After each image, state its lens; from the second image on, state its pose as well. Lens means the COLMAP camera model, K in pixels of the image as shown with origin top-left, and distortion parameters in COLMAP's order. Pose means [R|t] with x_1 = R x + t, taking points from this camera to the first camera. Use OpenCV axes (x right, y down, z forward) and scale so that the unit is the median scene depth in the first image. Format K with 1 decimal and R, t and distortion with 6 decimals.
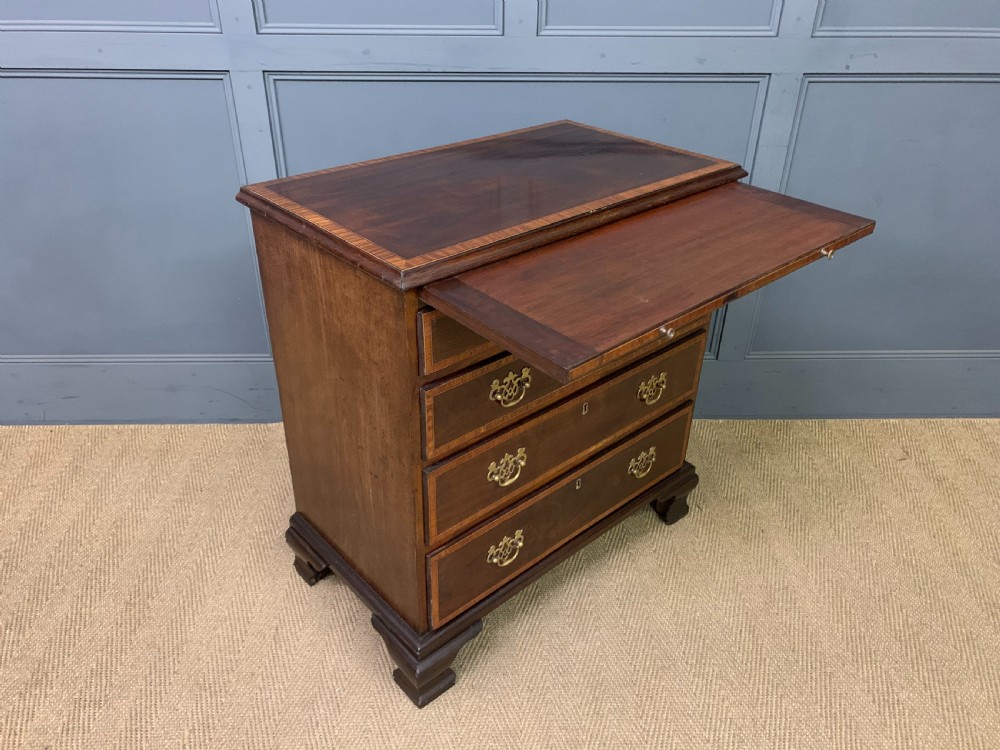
lens RADIAL K [[772.0, 0, 498.1], [0, 772.0, 377.4], [0, 0, 1]] dist [0.024579, -0.010896]
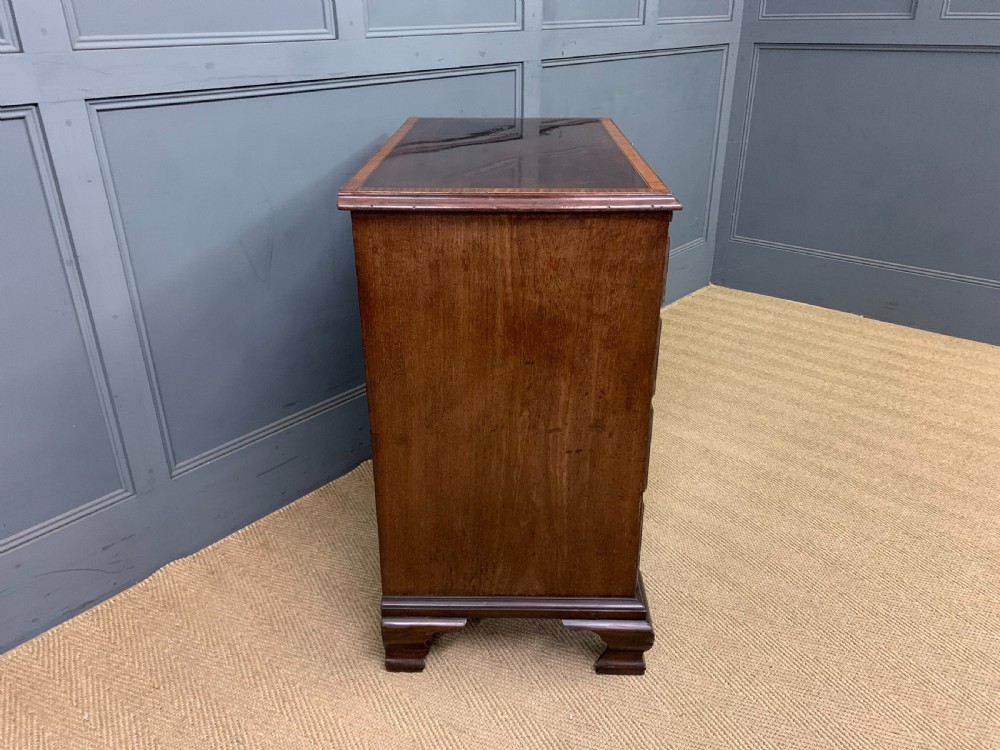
lens RADIAL K [[772.0, 0, 509.2], [0, 772.0, 370.2], [0, 0, 1]] dist [0.024579, -0.010896]
pose [[0.673015, -0.330083, 0.661889, -0.623001], [0.392280, 0.917957, 0.058909, -0.040484], [-0.627030, 0.219999, 0.747284, 0.246445]]
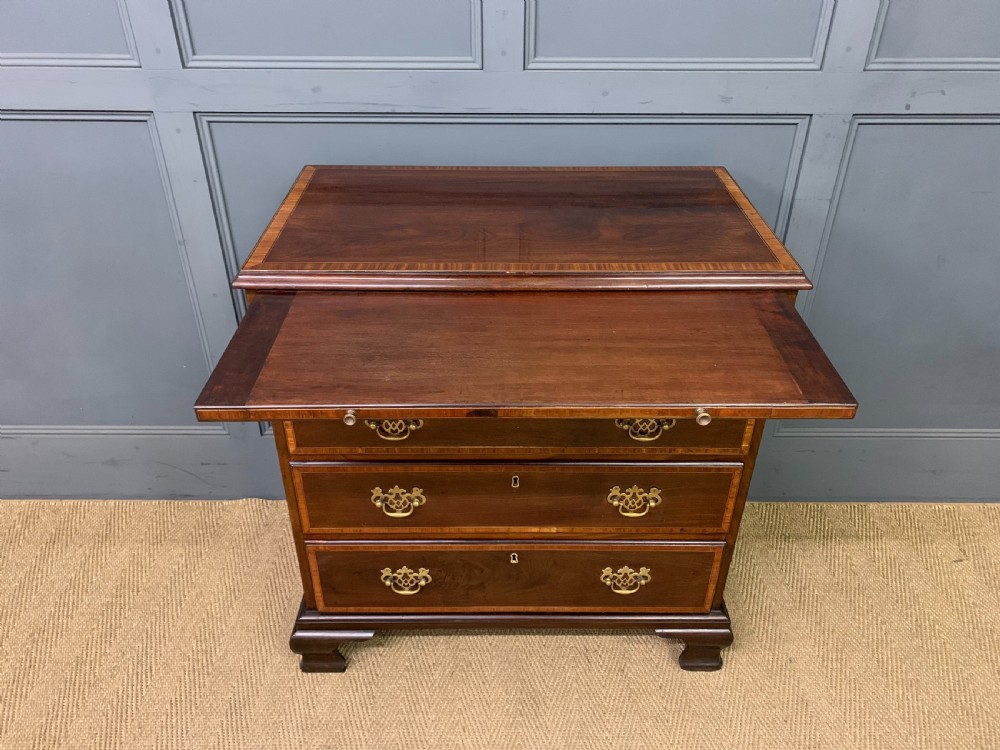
lens RADIAL K [[772.0, 0, 503.8], [0, 772.0, 379.4], [0, 0, 1]] dist [0.024579, -0.010896]
pose [[0.999553, 0.010872, -0.027833, 0.055769], [-0.010013, 0.999475, 0.030820, -0.140897], [0.028153, -0.030527, 0.999137, 0.175211]]
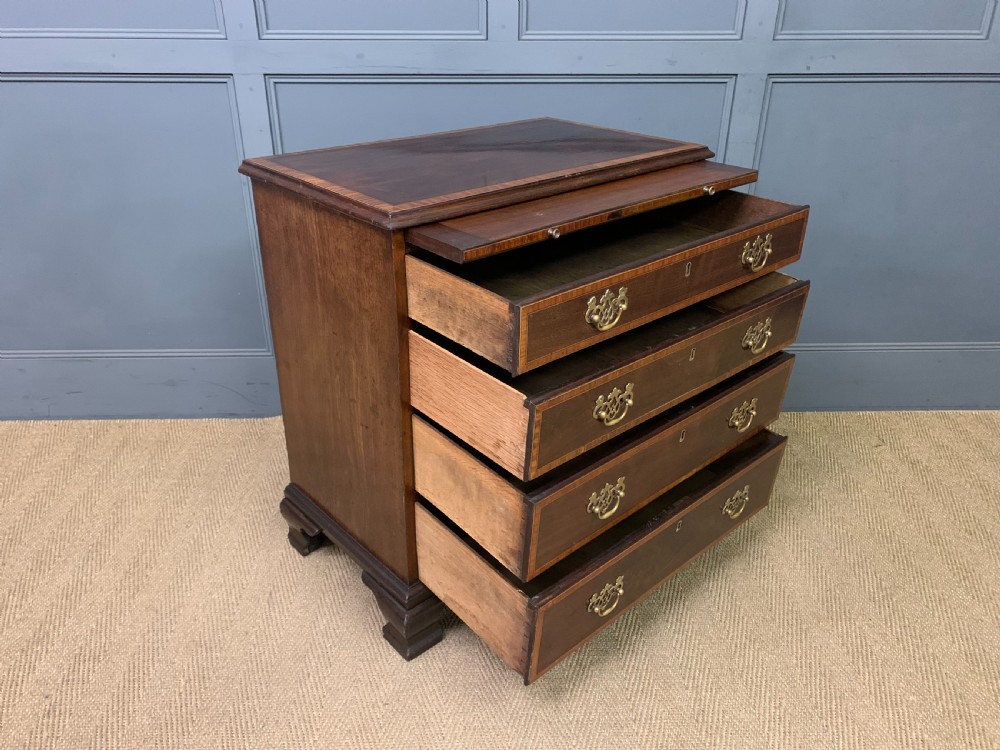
lens RADIAL K [[772.0, 0, 492.3], [0, 772.0, 381.3], [0, 0, 1]] dist [0.024579, -0.010896]
pose [[0.999980, -0.006103, -0.001862, 0.012884], [0.005970, 0.997904, -0.064432, 0.103371], [0.002252, 0.064420, 0.997920, -0.046079]]
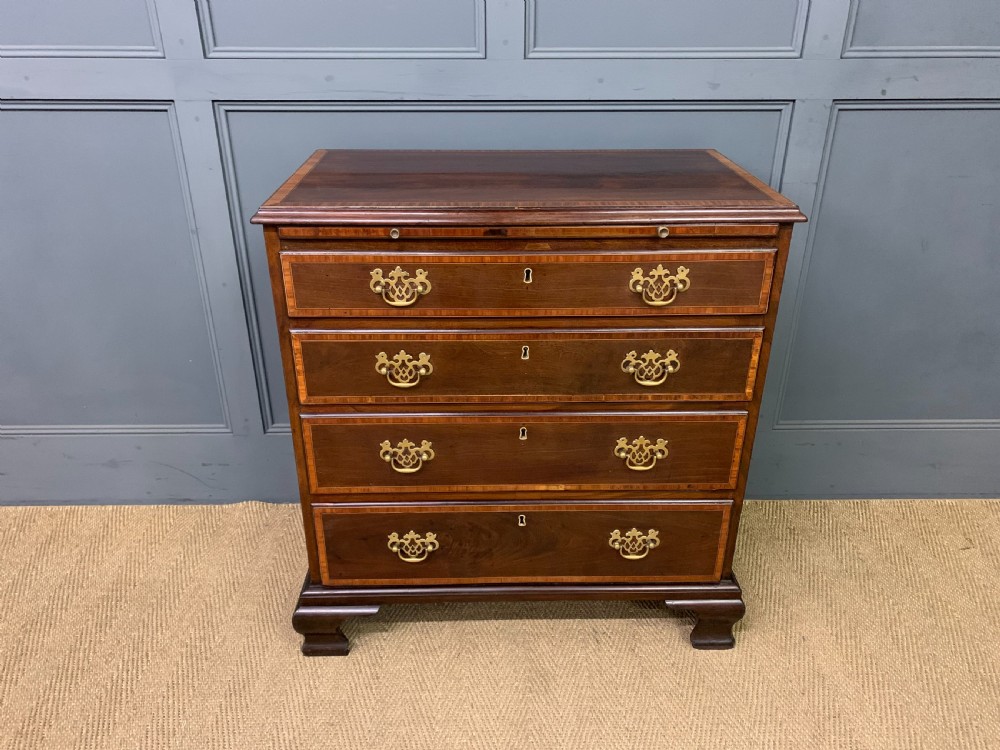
lens RADIAL K [[772.0, 0, 502.0], [0, 772.0, 379.9], [0, 0, 1]] dist [0.024579, -0.010896]
pose [[0.999862, -0.002274, -0.016452, 0.038637], [0.000790, 0.995973, -0.089651, -0.001623], [0.016589, 0.089625, 0.995837, 0.163838]]
